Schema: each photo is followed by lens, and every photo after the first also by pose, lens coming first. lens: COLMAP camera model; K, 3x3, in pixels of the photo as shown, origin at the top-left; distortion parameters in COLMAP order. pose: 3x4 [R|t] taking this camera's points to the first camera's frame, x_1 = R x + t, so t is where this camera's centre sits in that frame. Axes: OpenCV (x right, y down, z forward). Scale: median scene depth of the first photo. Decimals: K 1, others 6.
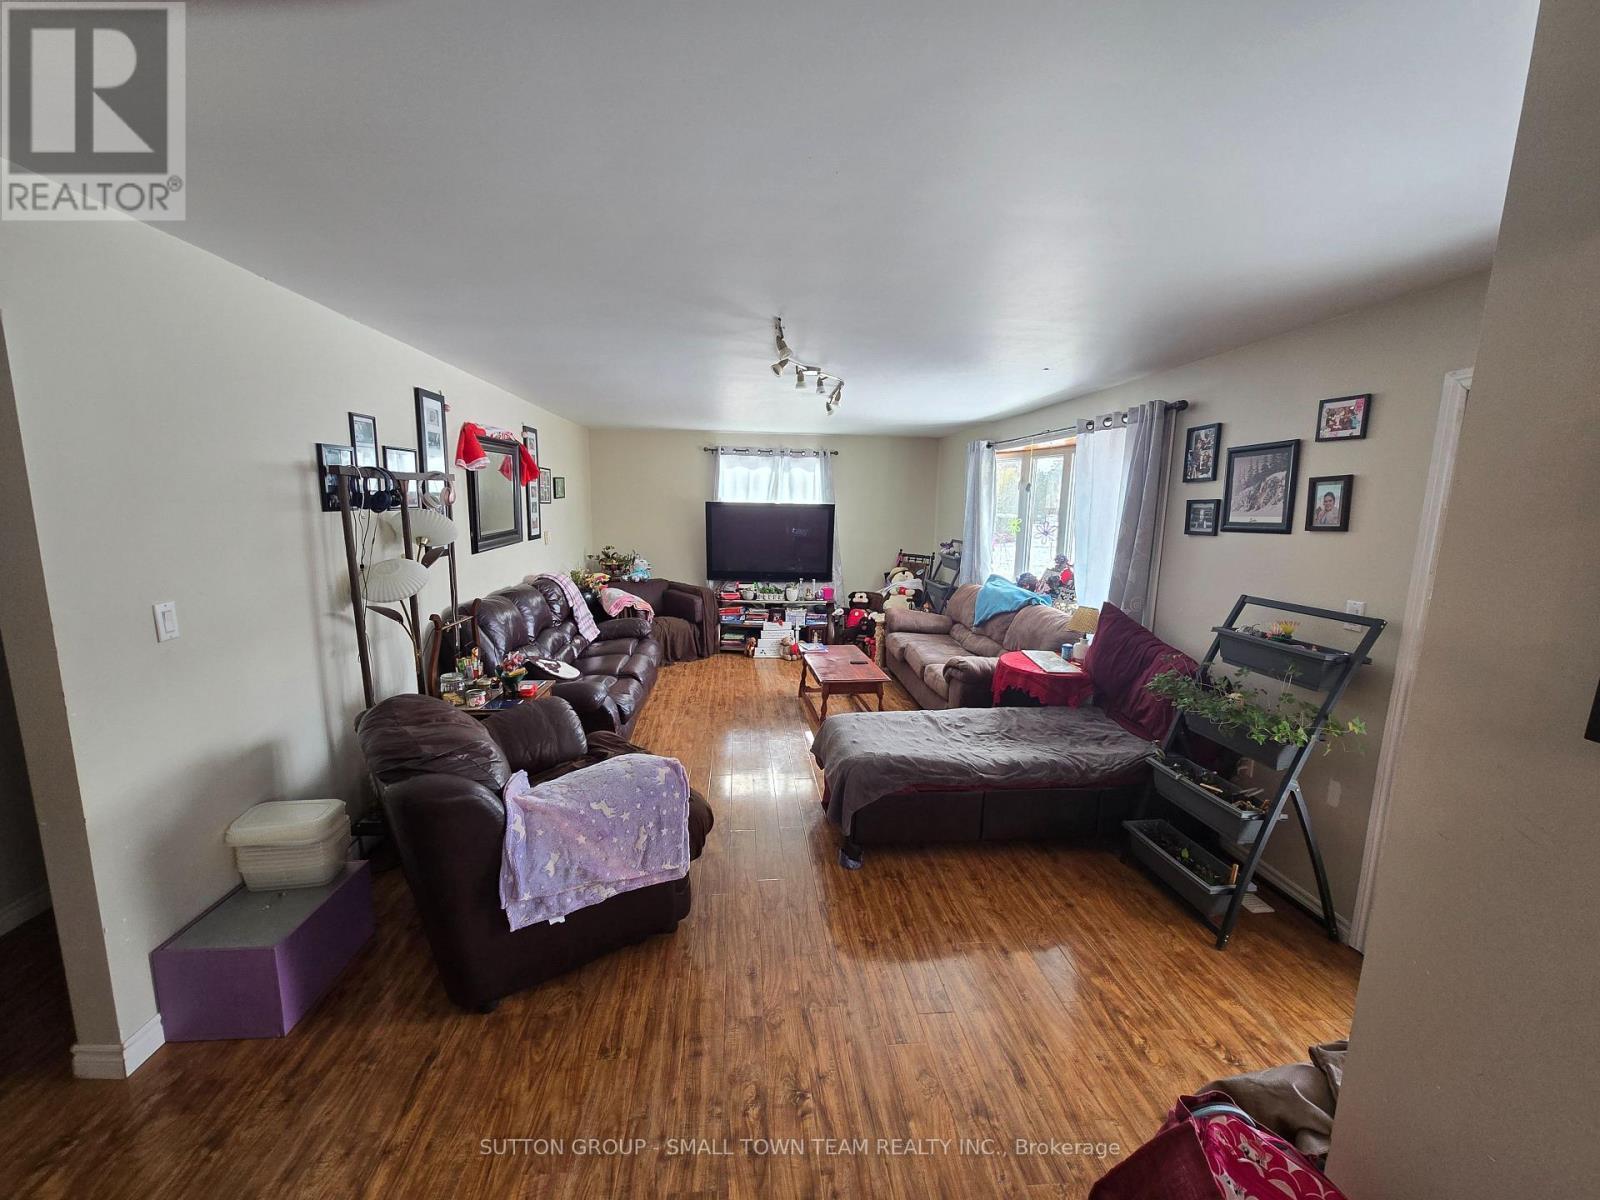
lens RADIAL K [[643.5, 0, 790.4], [0, 643.5, 606.8], [0, 0, 1]] dist [-0.001529, -0.000133]
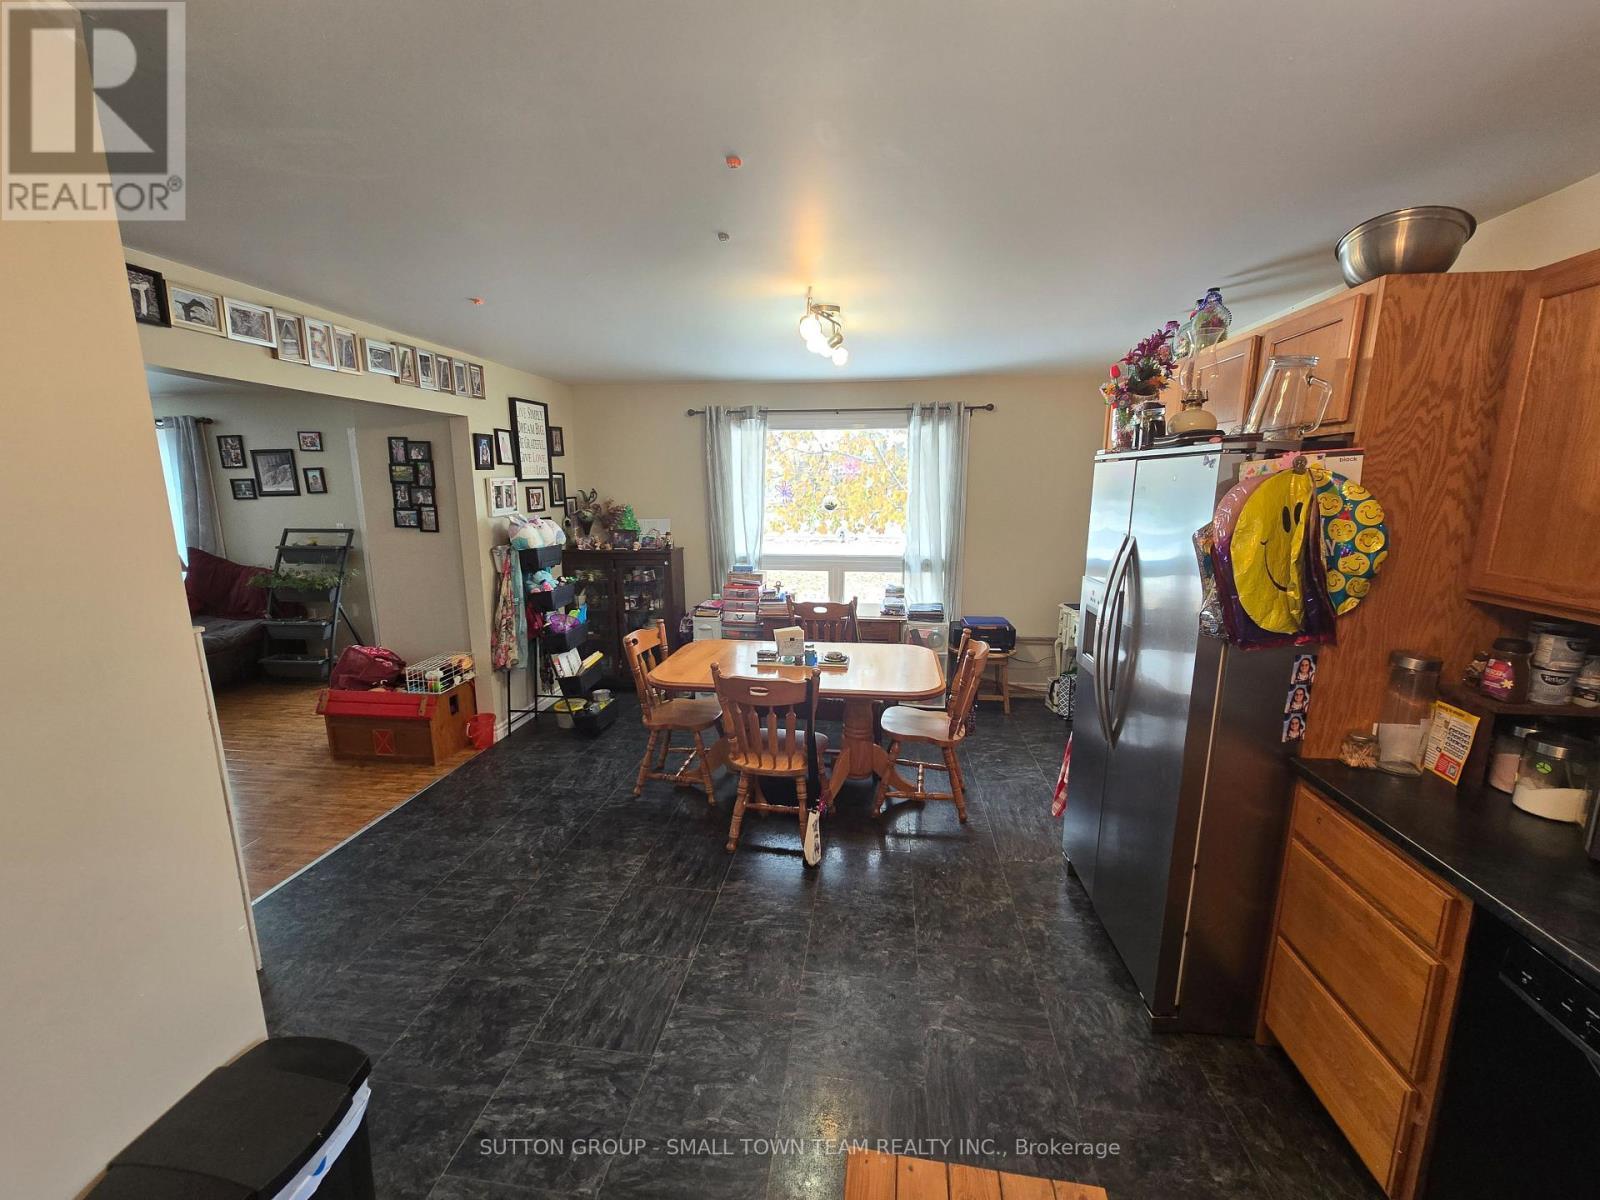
lens RADIAL K [[643.5, 0, 800.3], [0, 643.5, 605.0], [0, 0, 1]] dist [-0.001529, -0.000133]
pose [[0.185499, -0.199303, 0.962221, -0.932281], [0.162940, 0.971898, 0.169895, 0.131956], [-0.969041, 0.125269, 0.212761, -0.899738]]
